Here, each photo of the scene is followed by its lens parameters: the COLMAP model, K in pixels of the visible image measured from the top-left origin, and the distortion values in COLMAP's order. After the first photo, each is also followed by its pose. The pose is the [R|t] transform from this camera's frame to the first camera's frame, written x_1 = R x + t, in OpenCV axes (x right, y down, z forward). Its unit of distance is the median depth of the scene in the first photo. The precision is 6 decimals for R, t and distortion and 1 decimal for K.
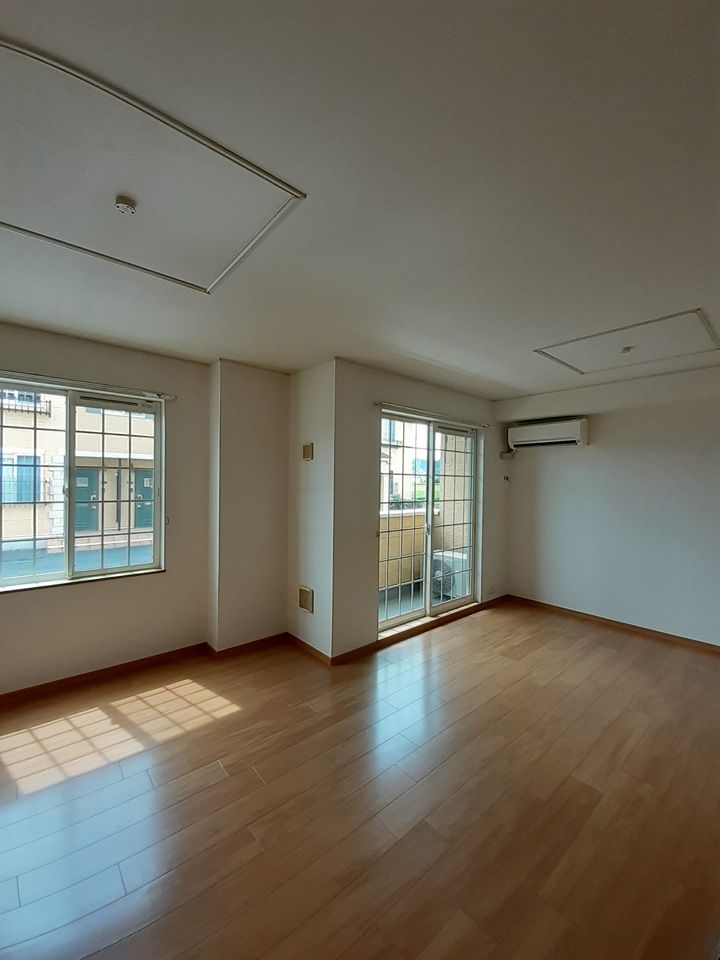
lens RADIAL K [[387.4, 0, 360.0], [0, 387.4, 480.0], [0, 0, 1]] dist [0.000346, 0.000091]
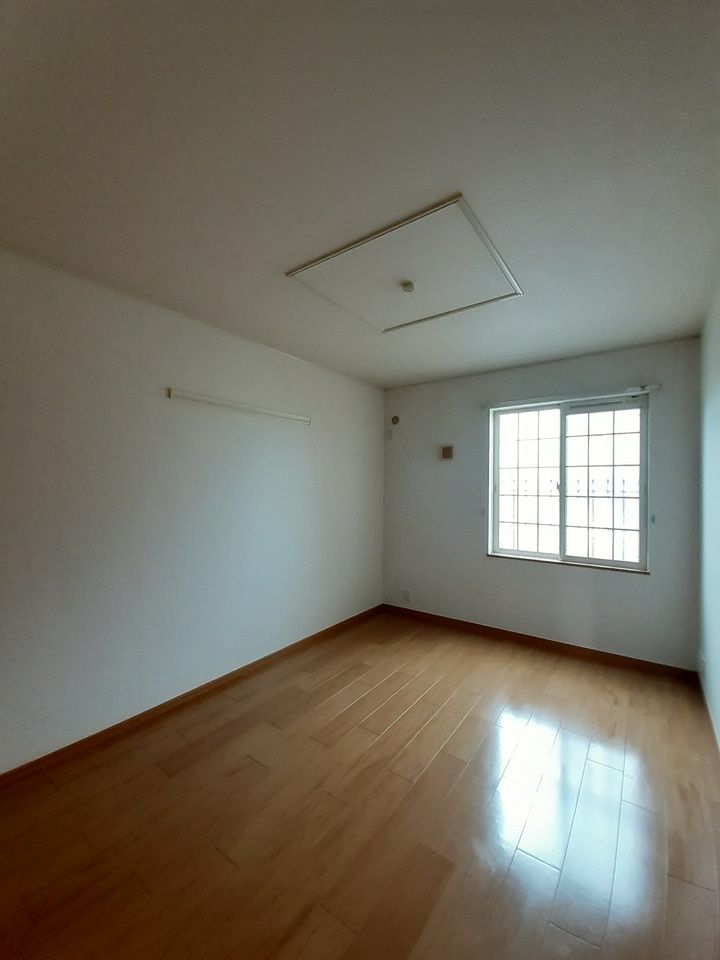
lens RADIAL K [[387.4, 0, 360.0], [0, 387.4, 480.0], [0, 0, 1]] dist [0.000346, 0.000091]
pose [[0.214325, -0.002909, -0.976758, 0.279134], [0.007332, 0.999972, -0.001369, 0.003593], [0.976735, -0.006869, 0.214341, 0.127936]]
